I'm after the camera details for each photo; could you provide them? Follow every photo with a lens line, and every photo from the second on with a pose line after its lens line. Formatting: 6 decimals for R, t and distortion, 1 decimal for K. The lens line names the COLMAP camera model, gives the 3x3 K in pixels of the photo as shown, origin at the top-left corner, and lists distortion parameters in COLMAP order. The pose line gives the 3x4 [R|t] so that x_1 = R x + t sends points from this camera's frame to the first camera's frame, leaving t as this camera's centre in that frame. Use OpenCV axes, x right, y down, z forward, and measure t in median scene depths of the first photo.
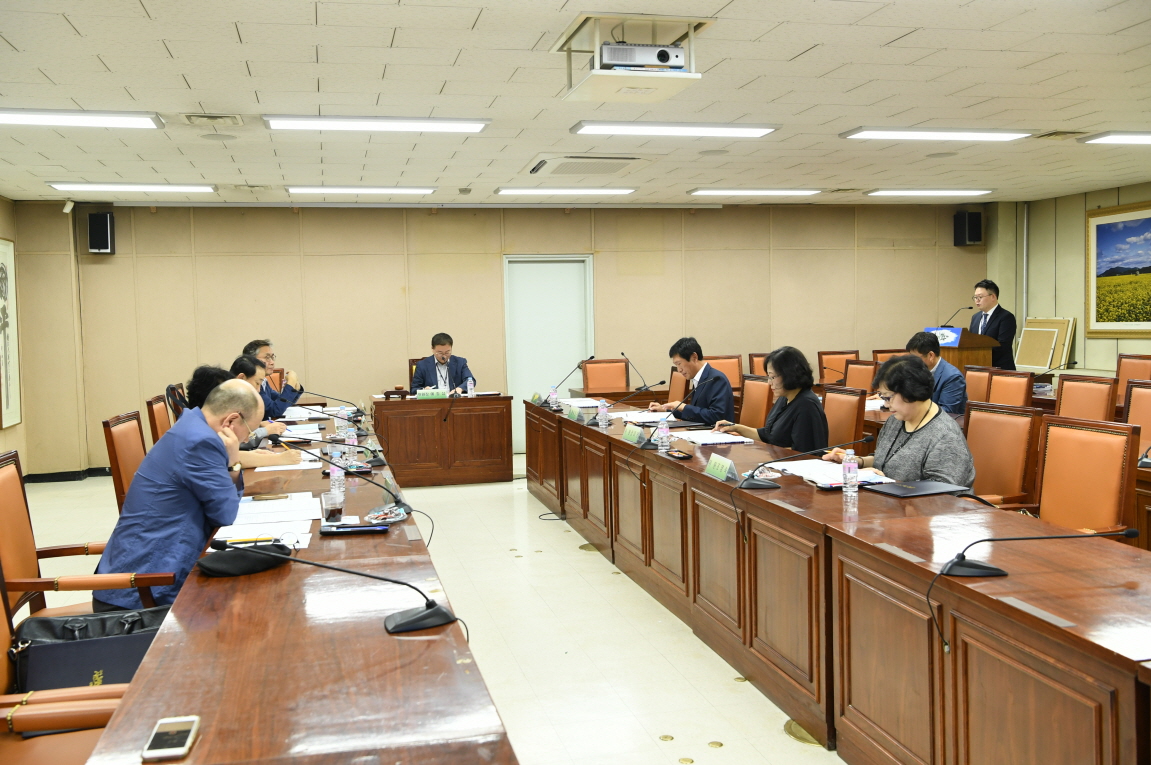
lens RADIAL K [[1053.3, 0, 575.5], [0, 1053.3, 382.5], [0, 0, 1]] dist [-0.003861, 0.004704]
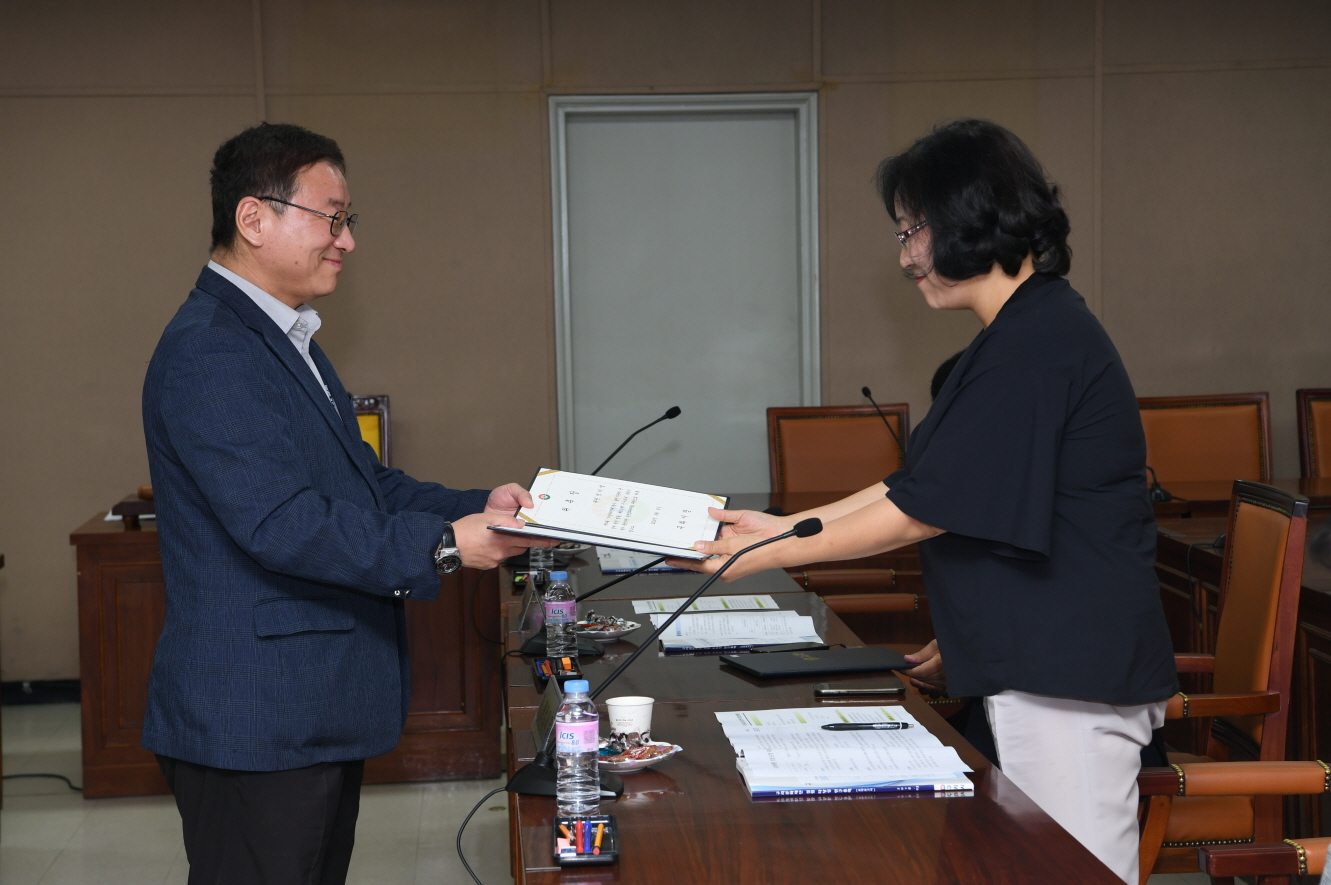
lens RADIAL K [[2531.1, 0, 665.5], [0, 2531.1, 442.5], [0, 0, 1]] dist [0.272201, 0.345574]
pose [[0.987065, 0.010072, -0.160005, 0.141138], [-0.008976, 0.999931, 0.007576, -0.021495], [0.160070, -0.006042, 0.987087, 0.262033]]
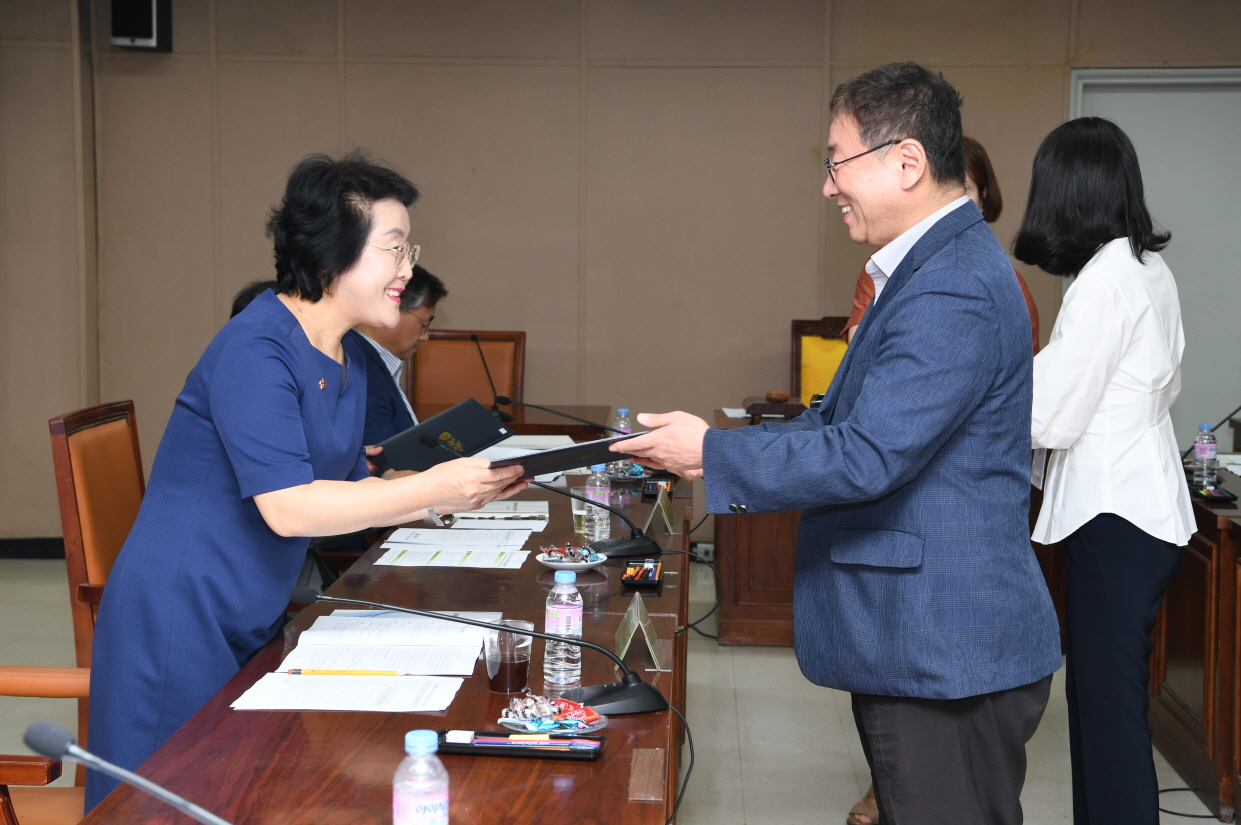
lens RADIAL K [[1967.5, 0, 620.5], [0, 1967.5, 412.5], [0, 0, 1]] dist [0.250537, -0.037814]
pose [[0.962275, 0.058322, -0.265753, -0.032569], [-0.049668, 0.997997, 0.039176, -0.017864], [0.267506, -0.024499, 0.963245, 0.303042]]
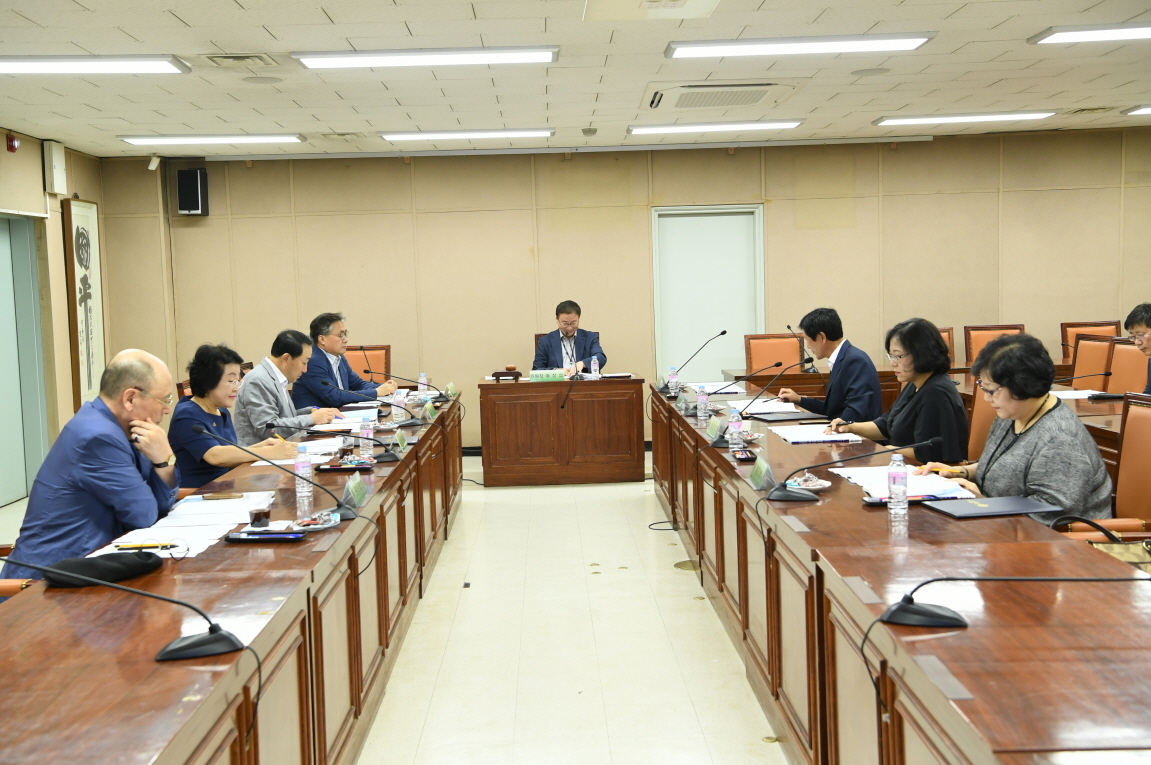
lens RADIAL K [[1268.6, 0, 575.5], [0, 1268.6, 382.5], [0, 0, 1]] dist [0.056642, 0.047918]
pose [[0.977820, 0.006894, -0.209333, 0.114351], [-0.003026, 0.999819, 0.018790, -0.003302], [0.209424, -0.017739, 0.977664, 0.015320]]
